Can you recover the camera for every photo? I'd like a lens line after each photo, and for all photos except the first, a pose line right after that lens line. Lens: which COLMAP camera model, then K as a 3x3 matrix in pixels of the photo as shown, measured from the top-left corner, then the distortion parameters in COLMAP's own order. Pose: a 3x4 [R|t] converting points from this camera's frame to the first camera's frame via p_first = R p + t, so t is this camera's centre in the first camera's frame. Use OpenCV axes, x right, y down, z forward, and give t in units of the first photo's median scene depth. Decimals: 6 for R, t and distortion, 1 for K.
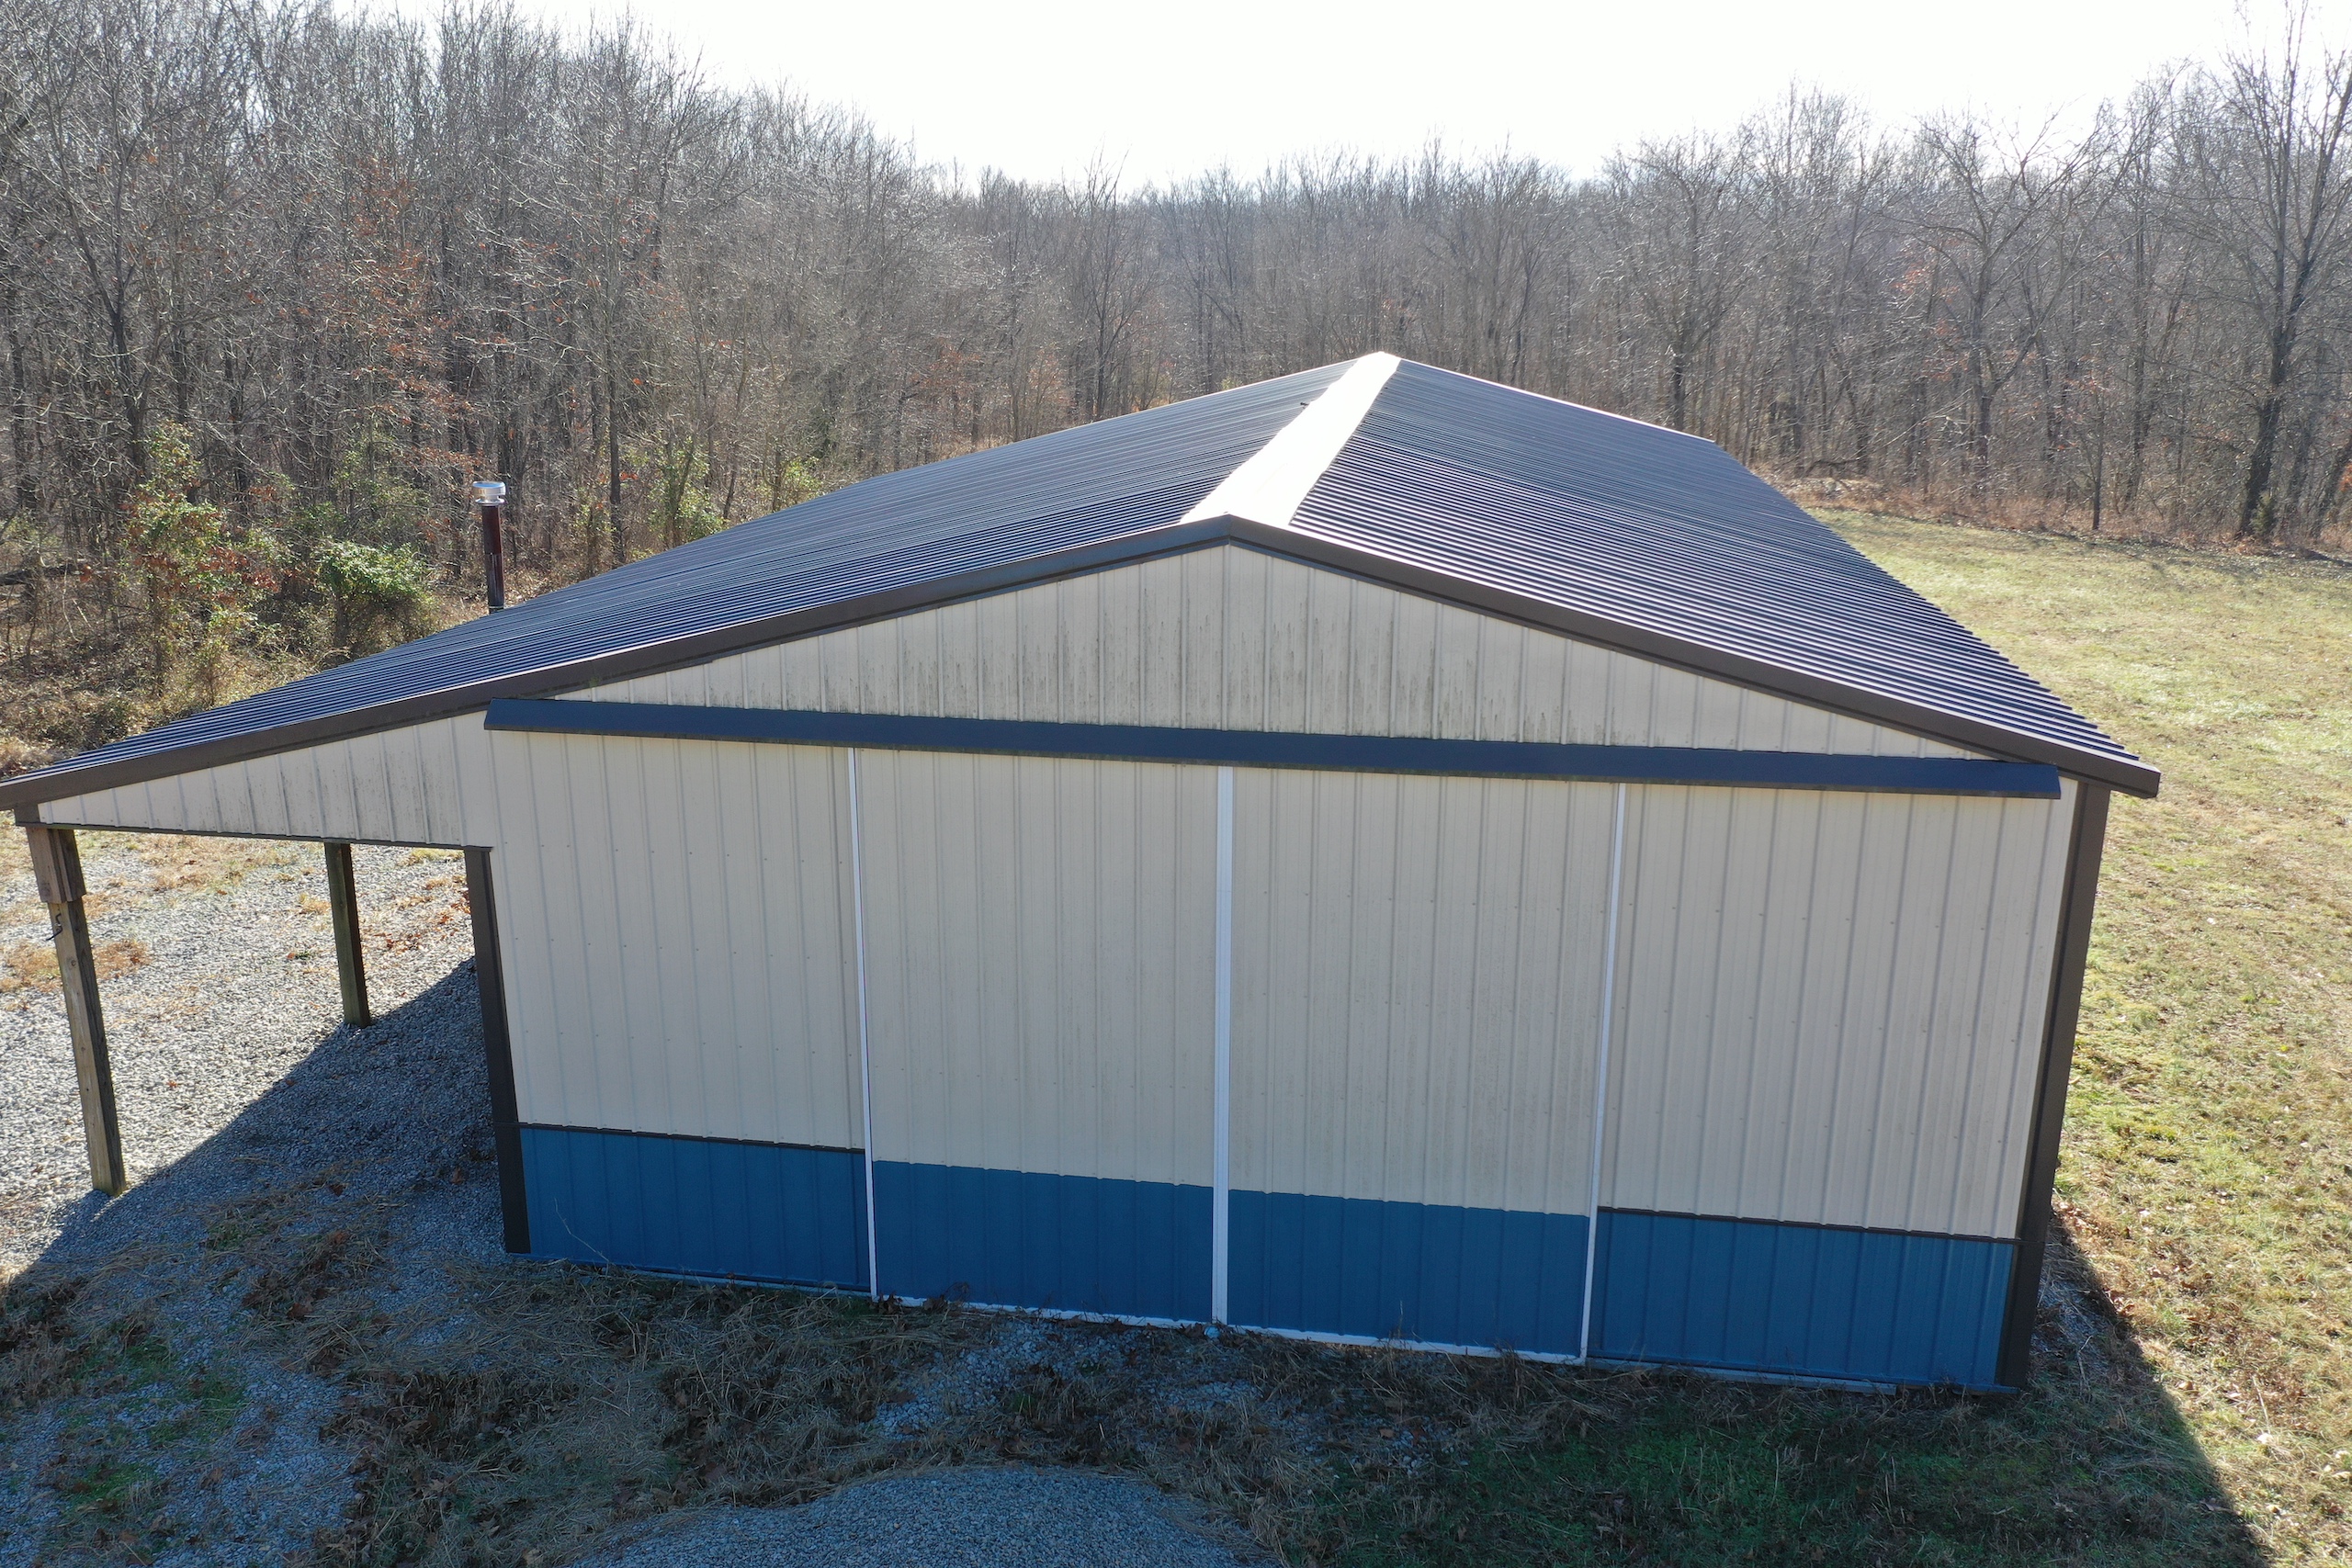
lens RADIAL K [[1858.6, 0, 1176.0], [0, 1858.6, 784.0], [0, 0, 1]] dist [0.017664, -0.004553]
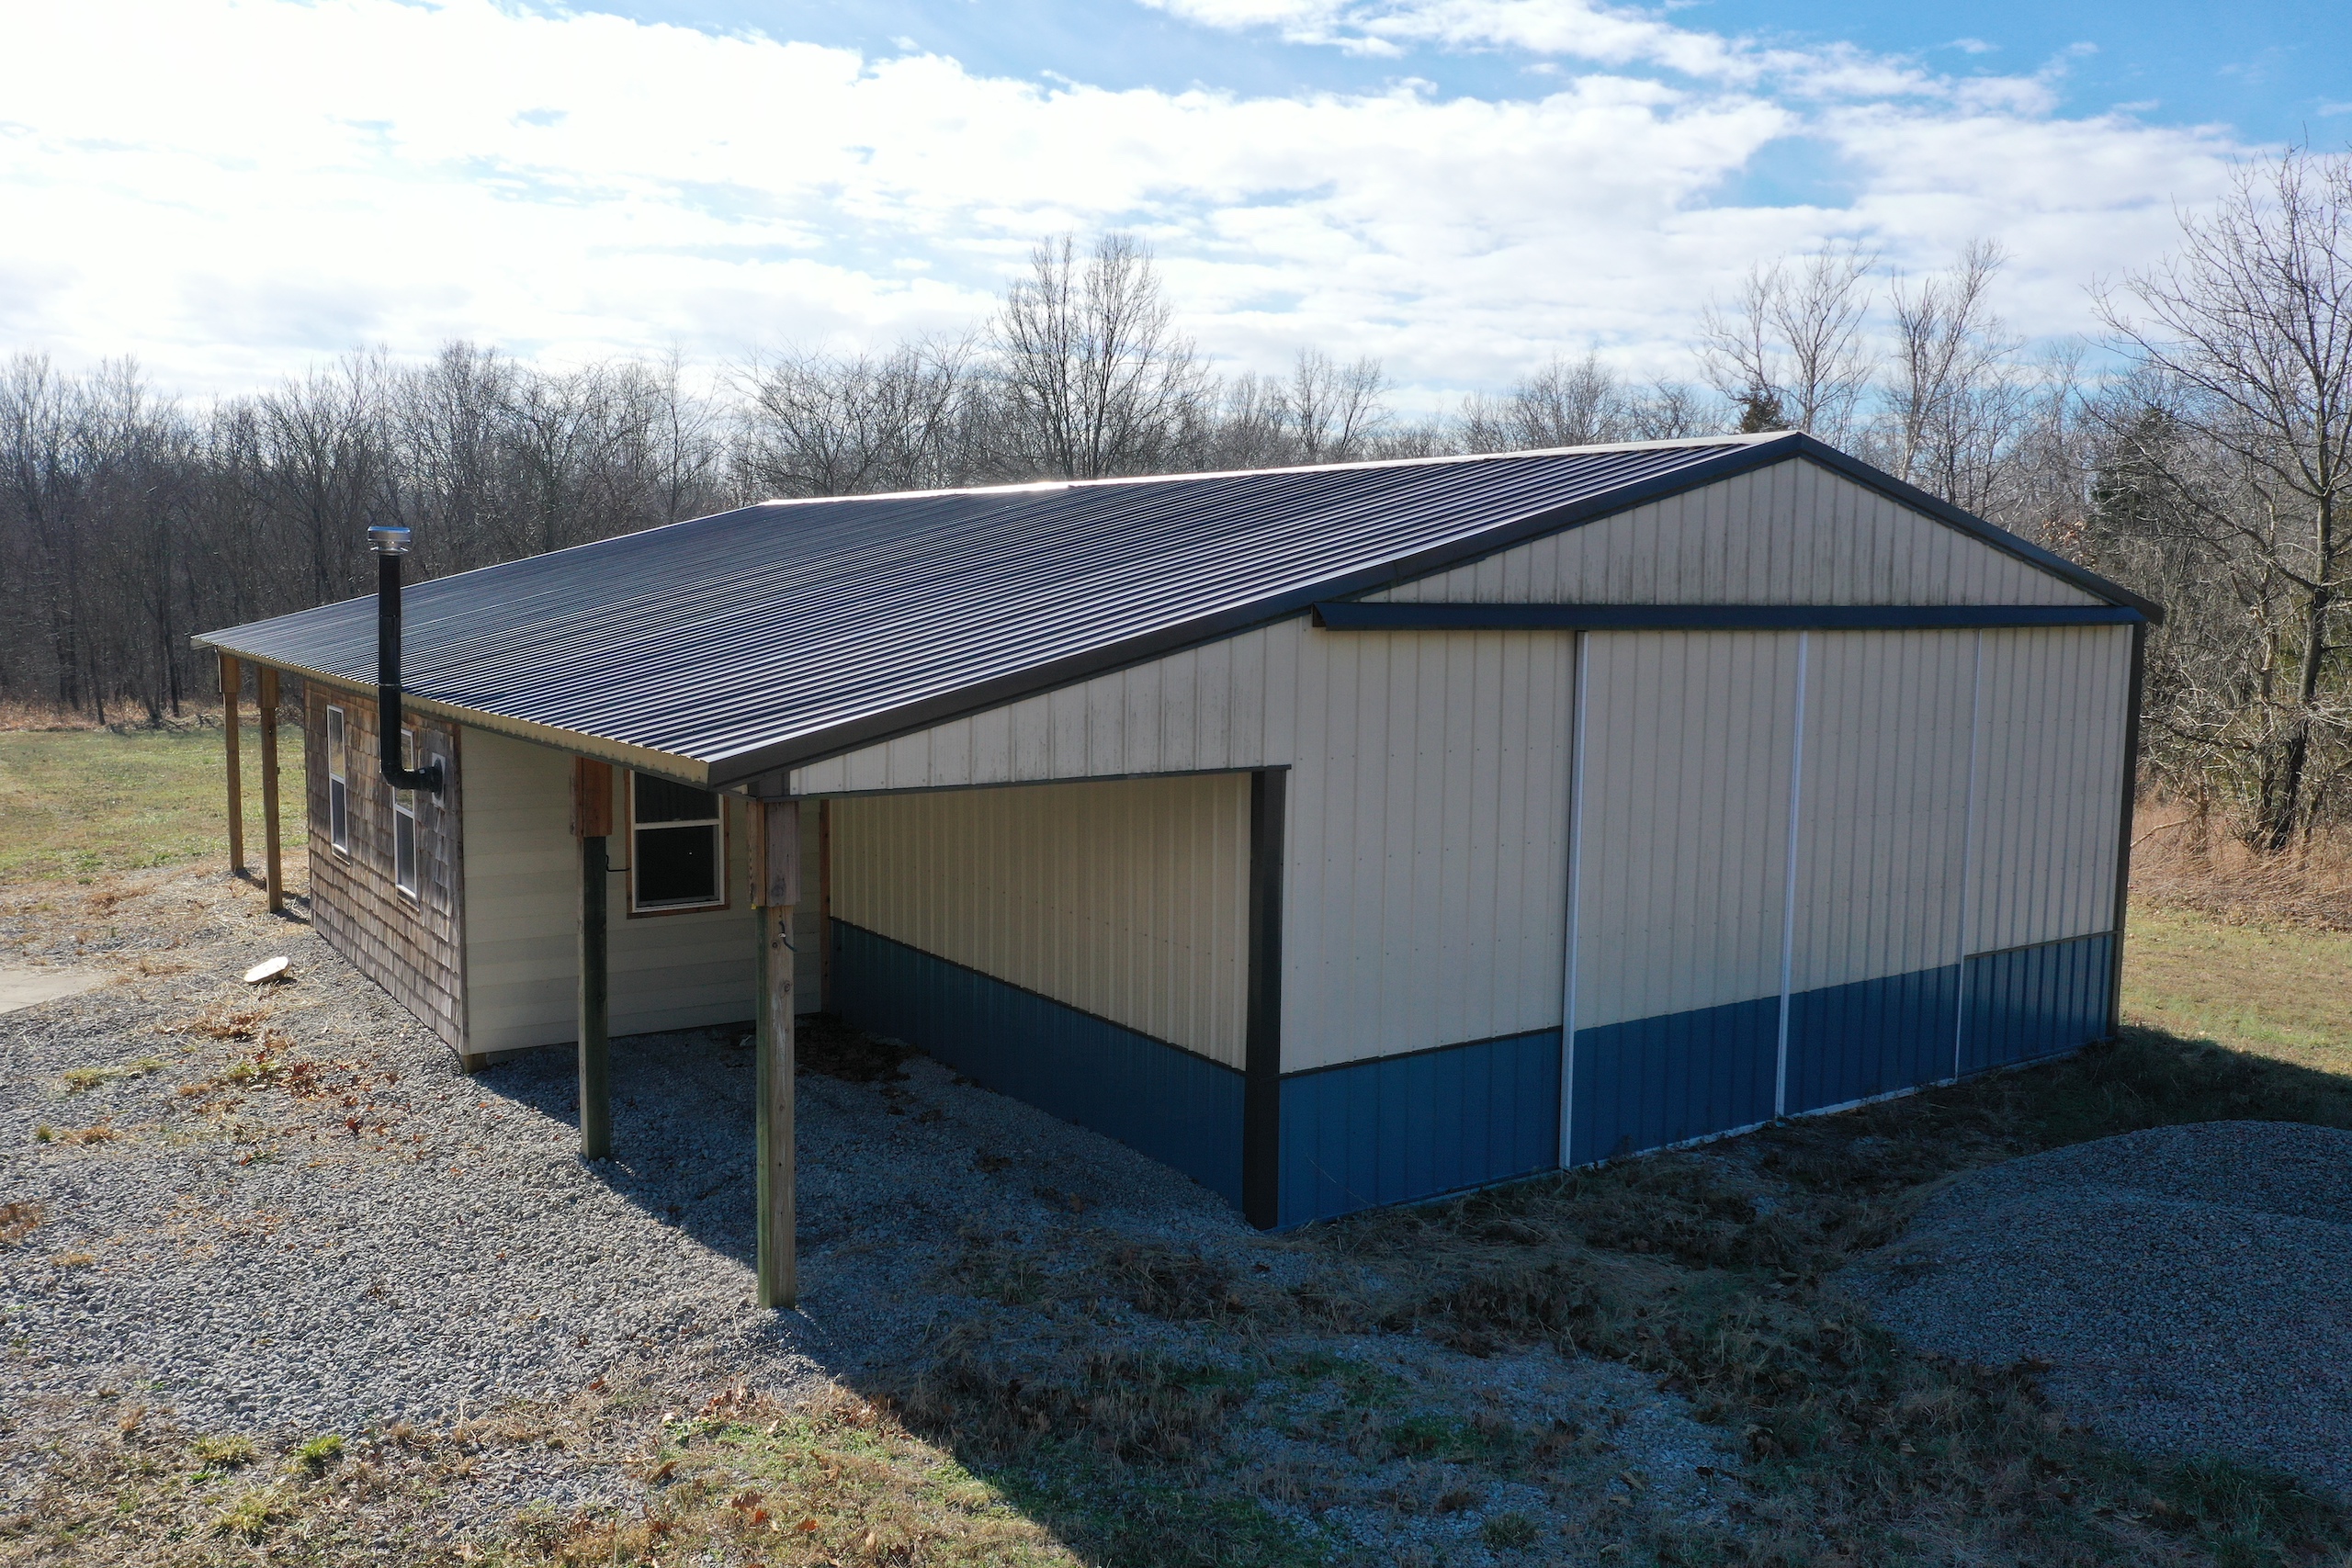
lens RADIAL K [[1858.6, 0, 1176.0], [0, 1858.6, 784.0], [0, 0, 1]] dist [0.017664, -0.004553]
pose [[0.728755, -0.068565, 0.681333, -1.090341], [0.177455, 0.979894, -0.091196, 0.124111], [-0.661382, 0.187365, 0.726270, 0.358255]]
